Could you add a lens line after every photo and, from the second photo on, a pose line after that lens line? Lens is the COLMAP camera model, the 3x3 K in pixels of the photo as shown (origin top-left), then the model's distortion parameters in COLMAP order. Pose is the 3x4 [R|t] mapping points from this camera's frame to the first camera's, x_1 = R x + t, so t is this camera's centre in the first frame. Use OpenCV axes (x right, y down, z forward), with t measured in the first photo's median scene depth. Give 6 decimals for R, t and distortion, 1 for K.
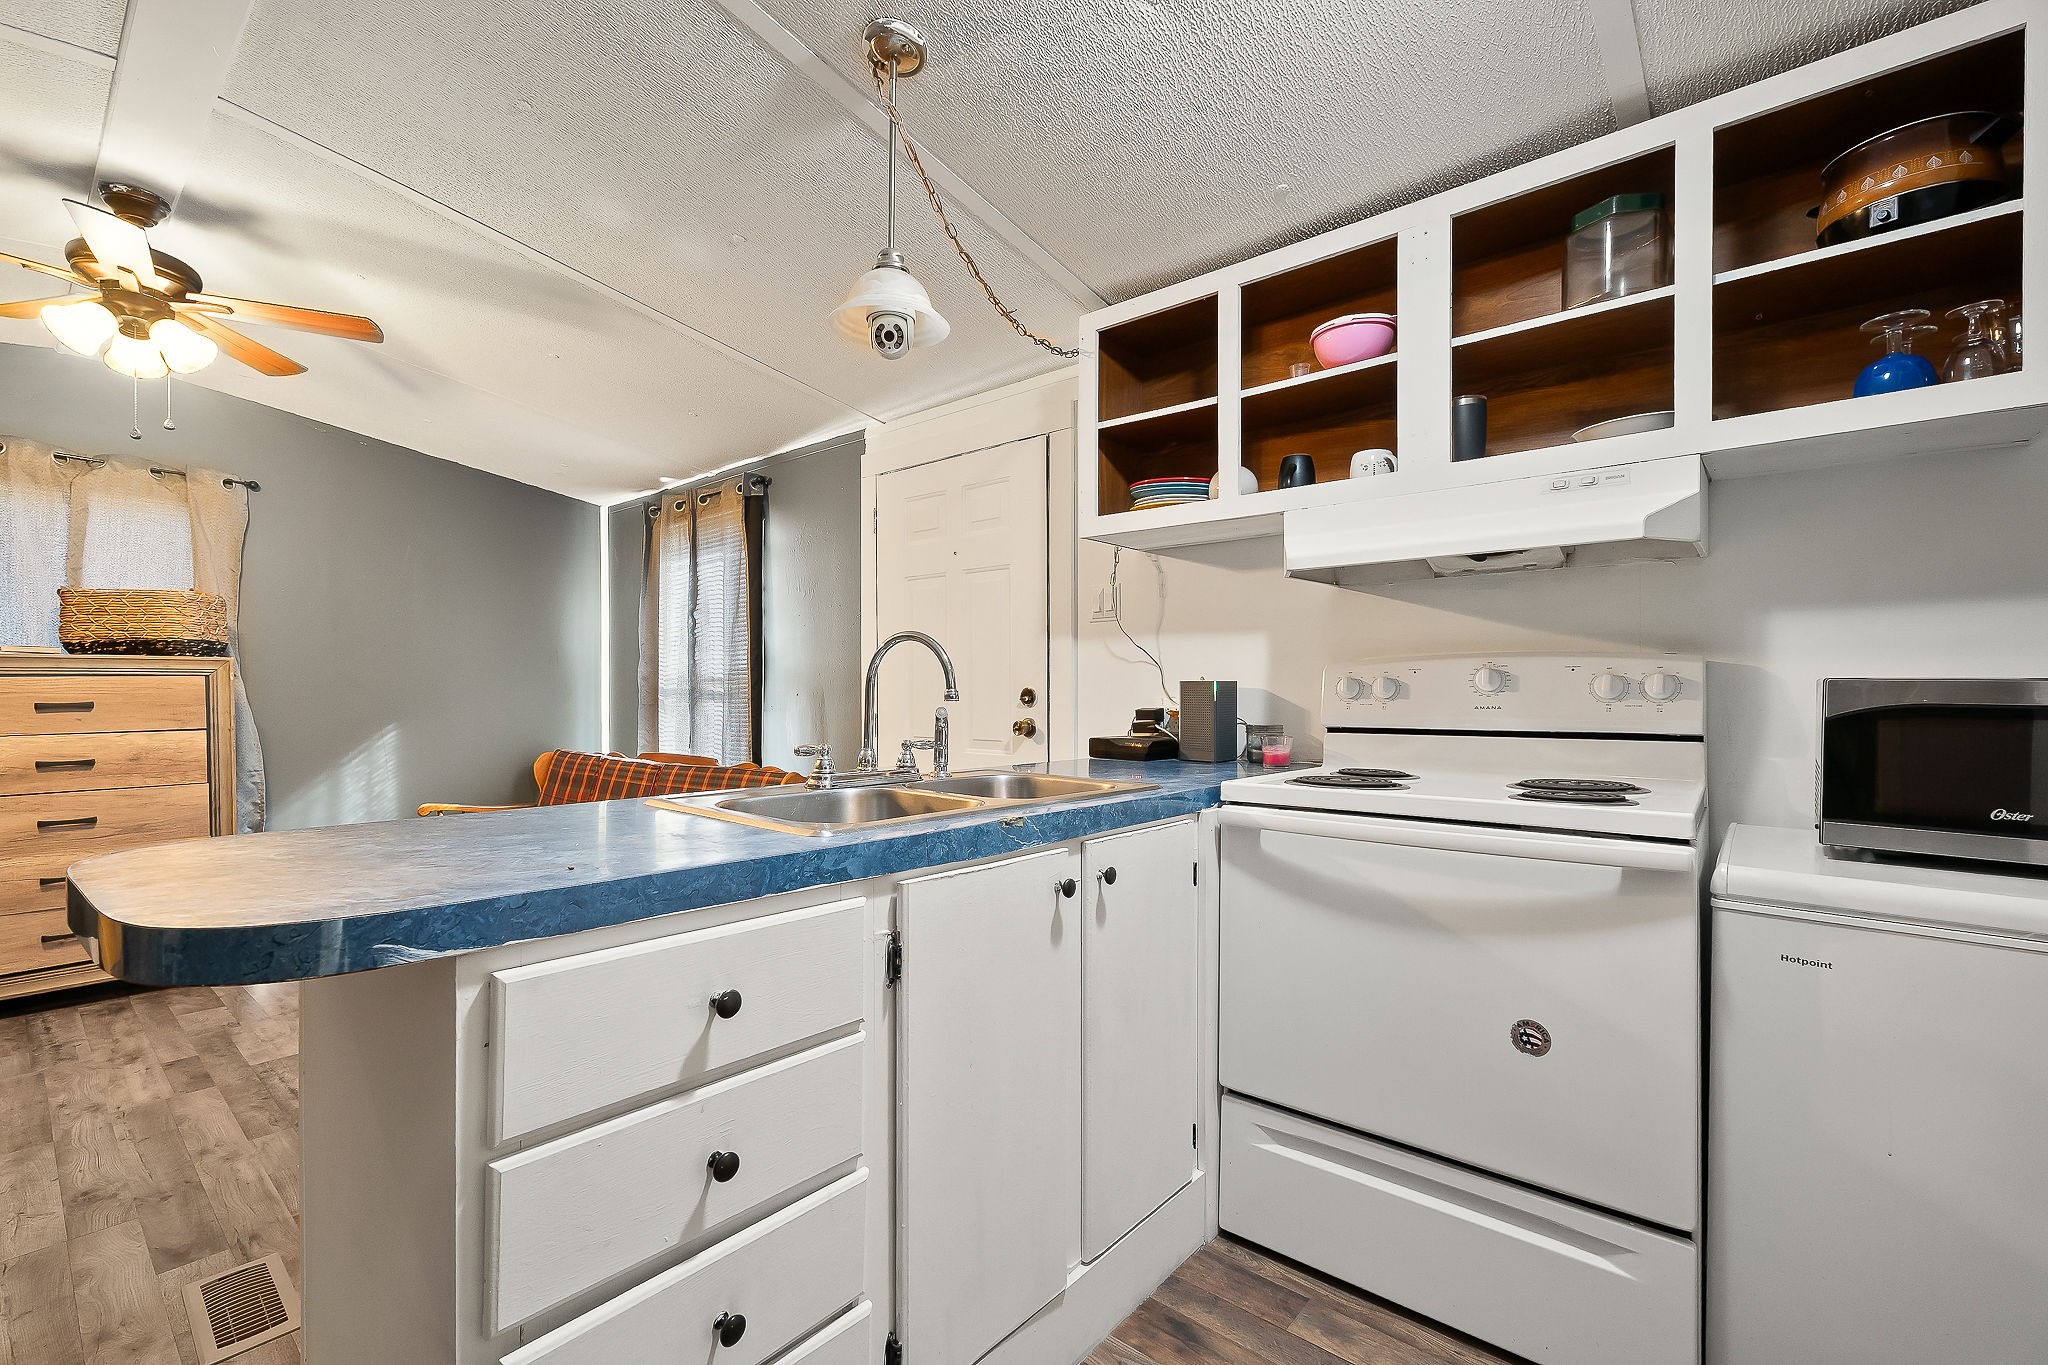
lens RADIAL K [[883.5, 0, 1024.0], [0, 883.5, 682.5], [0, 0, 1]] dist [0.015423, 0.000001]
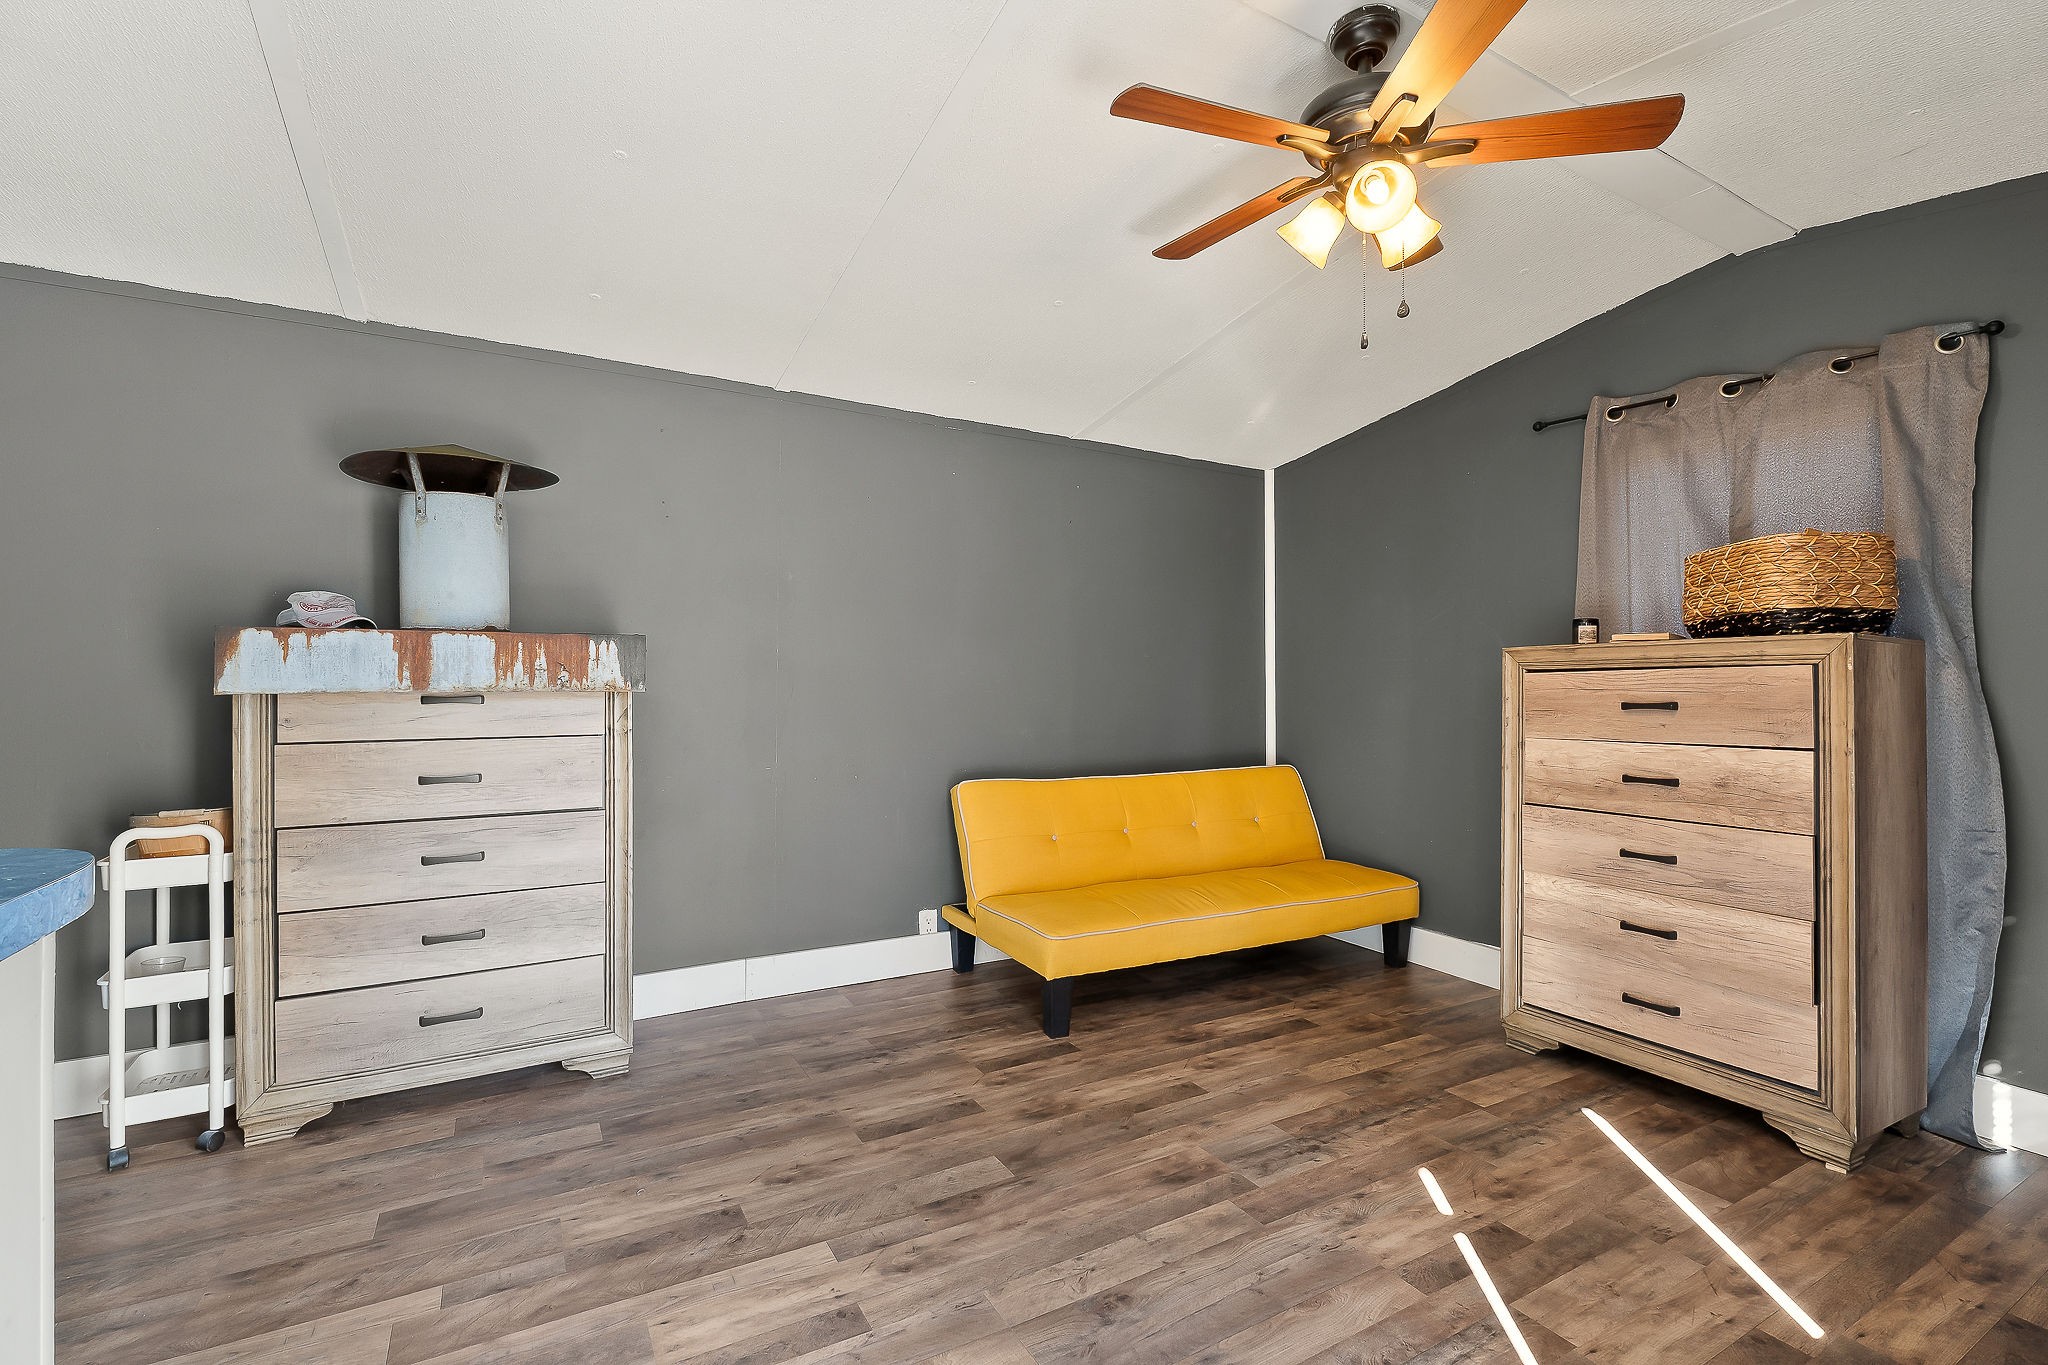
lens RADIAL K [[910.3, 0, 1025.8], [0, 910.3, 670.9], [0, 0, 1]] dist [-0.000310, -0.000503]
pose [[-0.333350, -0.015879, -0.942669, -0.140619], [0.004917, 0.999815, -0.018580, 0.006893], [0.942790, -0.010829, -0.333211, 0.759867]]
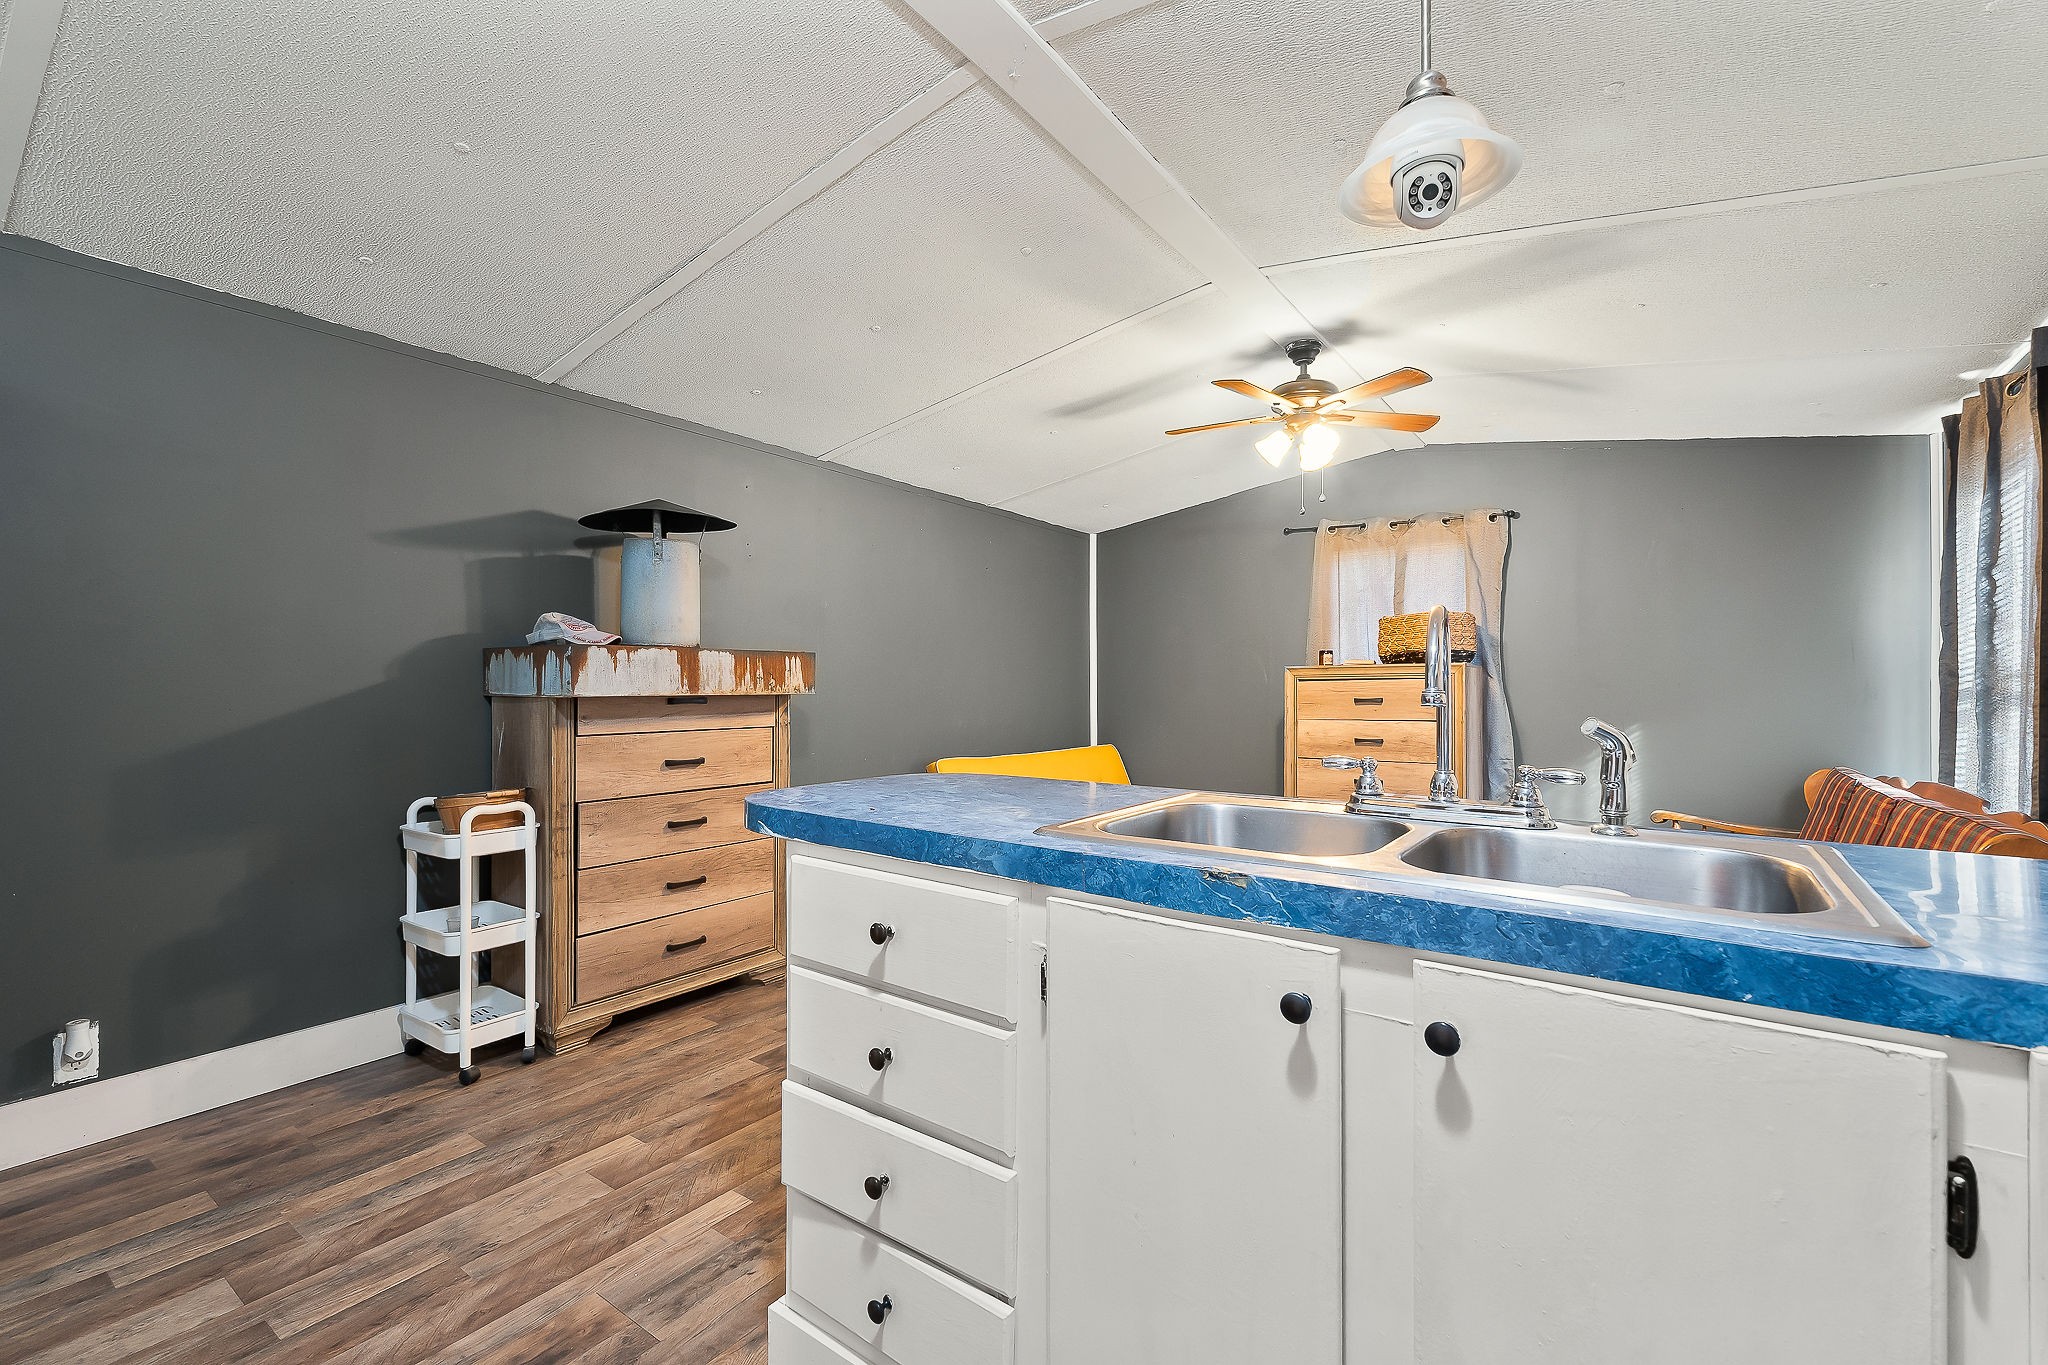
lens RADIAL K [[883.5, 0, 1024.0], [0, 883.5, 682.5], [0, 0, 1]] dist [0.015423, 0.000001]
pose [[0.084567, -0.006353, -0.996398, 0.294403], [0.005531, 0.999967, -0.005906, 0.002408], [0.996402, -0.005012, 0.084599, 0.337371]]
